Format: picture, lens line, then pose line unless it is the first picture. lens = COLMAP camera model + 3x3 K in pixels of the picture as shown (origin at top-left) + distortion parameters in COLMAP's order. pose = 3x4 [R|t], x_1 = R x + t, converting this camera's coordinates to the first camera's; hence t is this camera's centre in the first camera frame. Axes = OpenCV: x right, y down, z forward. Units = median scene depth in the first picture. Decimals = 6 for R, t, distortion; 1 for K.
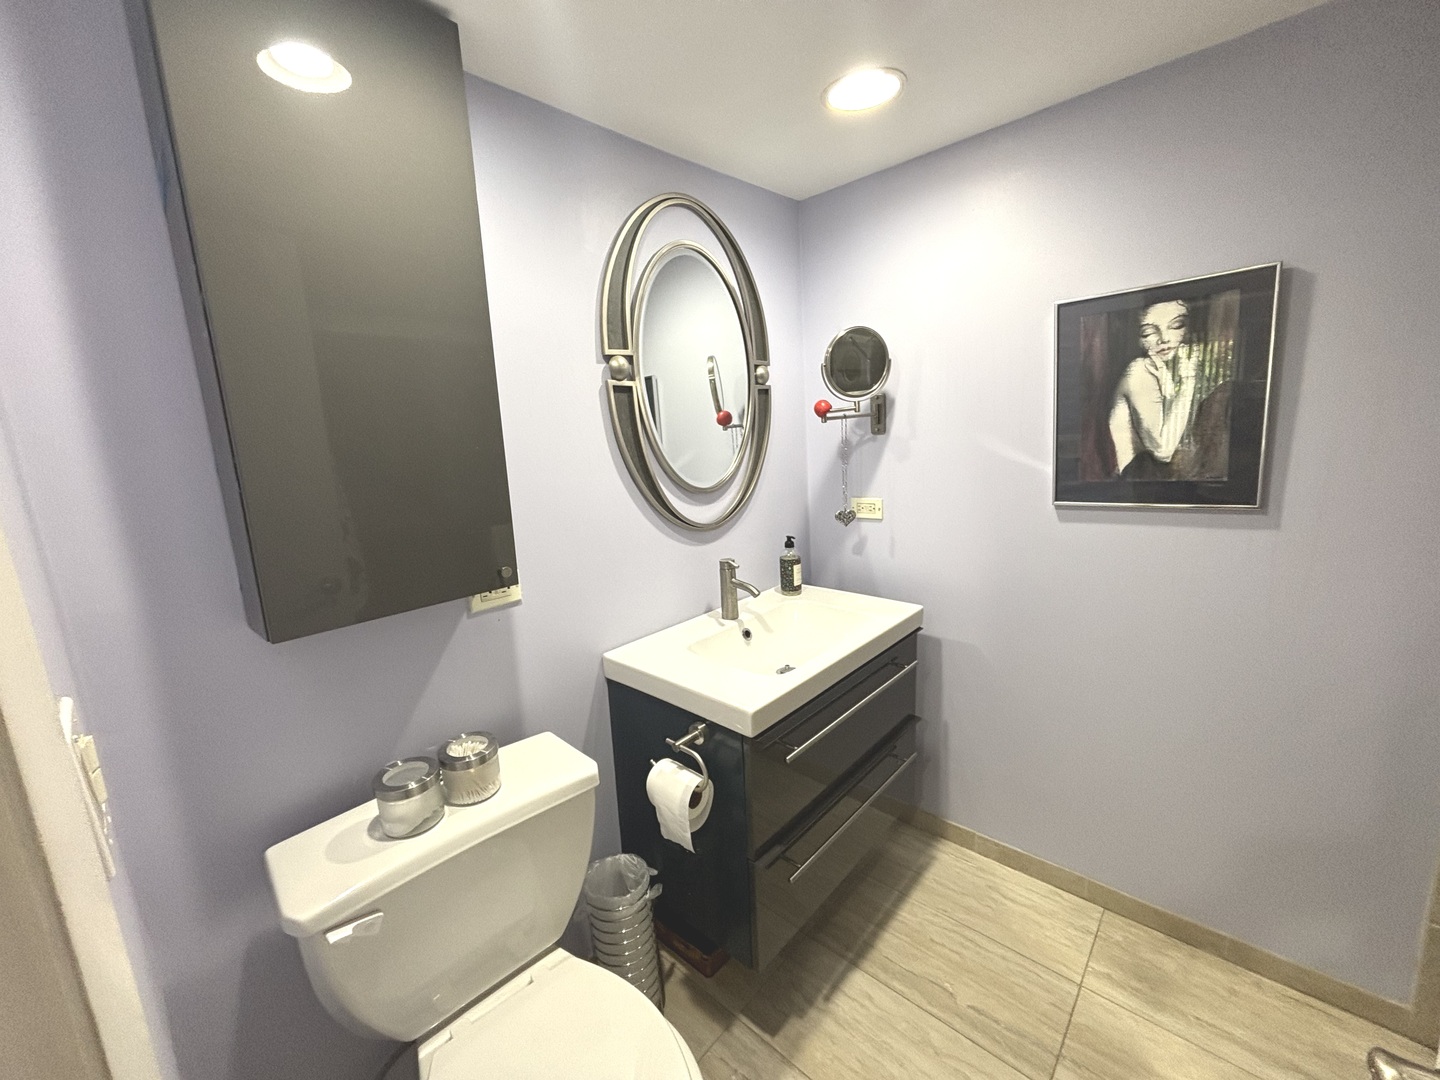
lens RADIAL K [[578.9, 0, 721.0], [0, 578.9, 536.9], [0, 0, 1]] dist [0.003434, -0.002432]
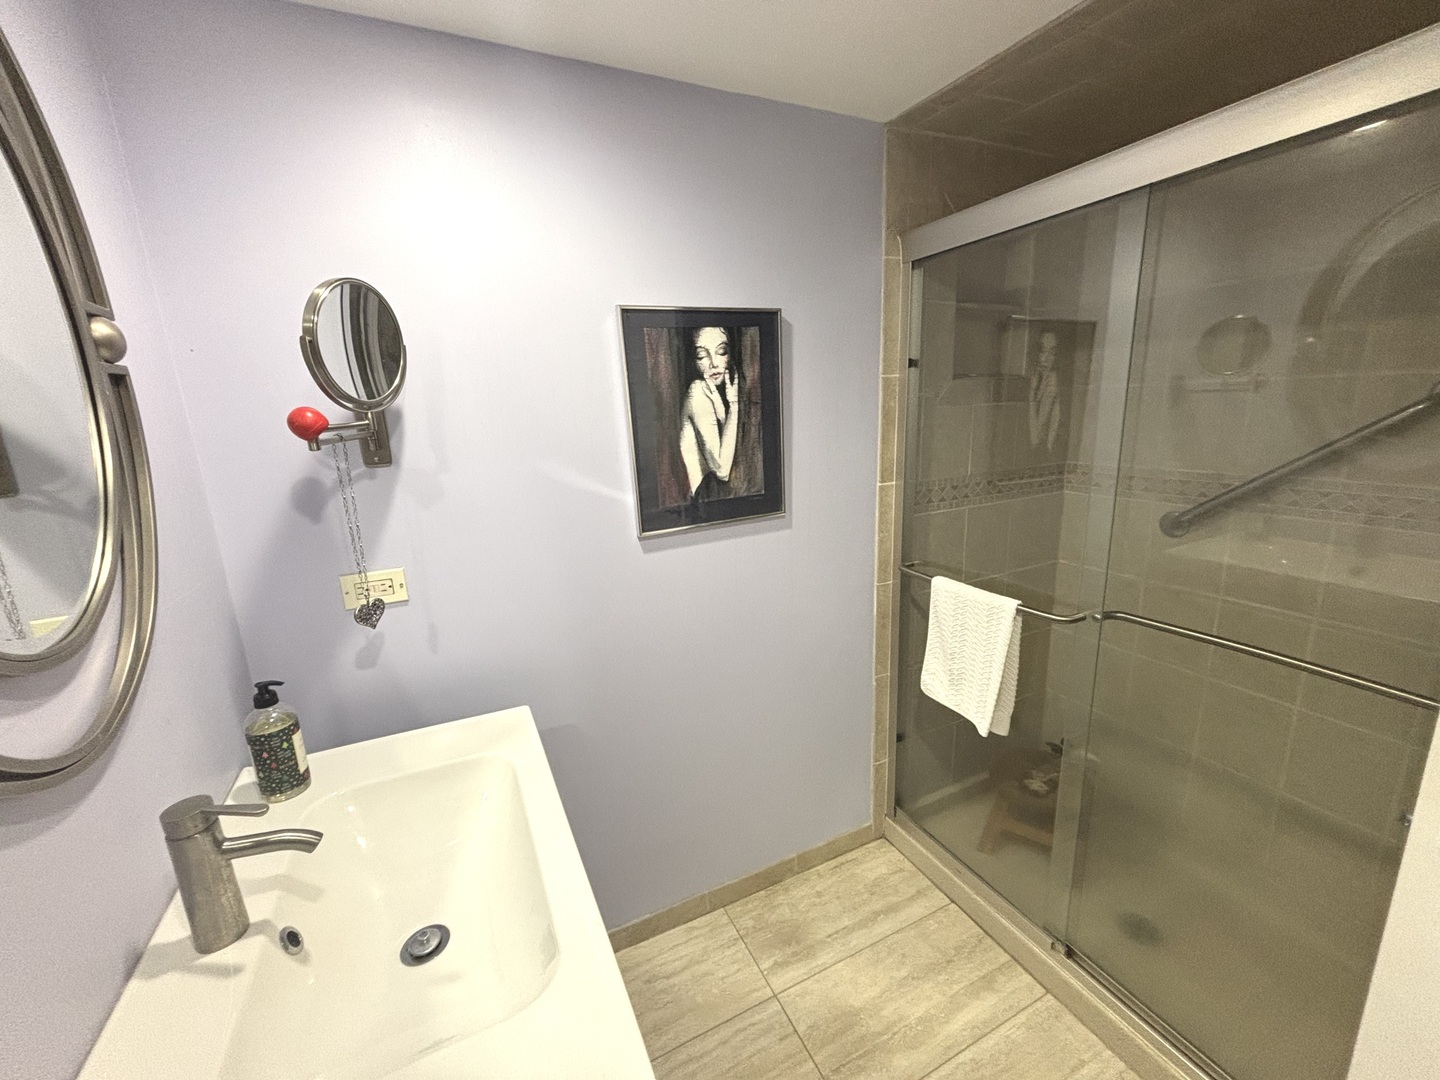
lens RADIAL K [[578.9, 0, 715.9], [0, 578.9, 540.7], [0, 0, 1]] dist [0.003434, -0.002432]
pose [[0.377750, -0.167502, 0.910630, -0.215071], [0.183299, 0.977564, 0.103778, -0.133282], [-0.907583, 0.127715, 0.399978, 0.596725]]
